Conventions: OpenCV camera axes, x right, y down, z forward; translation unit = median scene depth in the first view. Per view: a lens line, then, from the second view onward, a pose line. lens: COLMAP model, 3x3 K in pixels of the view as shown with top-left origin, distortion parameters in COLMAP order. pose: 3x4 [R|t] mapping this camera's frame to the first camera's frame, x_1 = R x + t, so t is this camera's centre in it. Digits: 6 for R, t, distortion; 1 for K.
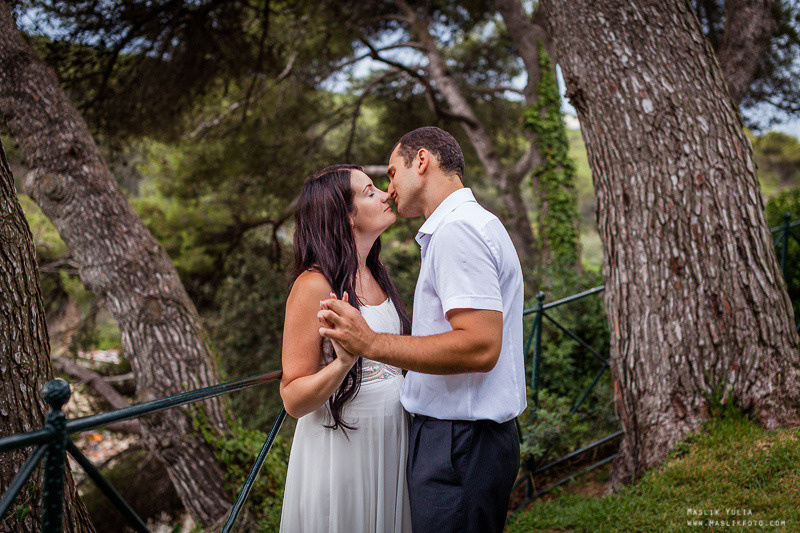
lens RADIAL K [[982.5, 0, 400.0], [0, 982.5, 266.5], [0, 0, 1]] dist [-0.041441, -0.005154]
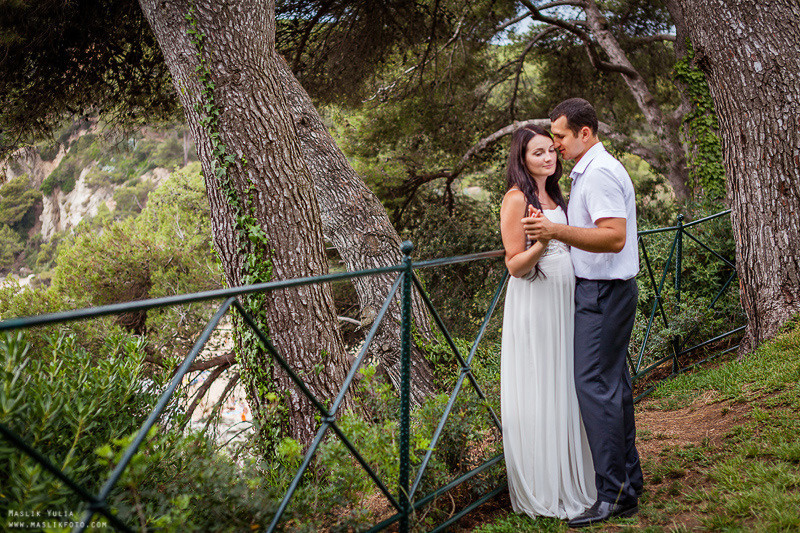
lens RADIAL K [[982.5, 0, 400.0], [0, 982.5, 266.5], [0, 0, 1]] dist [-0.041441, -0.005154]
pose [[0.985854, -0.026840, -0.165443, -0.010129], [0.034506, 0.998451, 0.043636, 0.027731], [0.164016, -0.048728, 0.985253, -0.356605]]
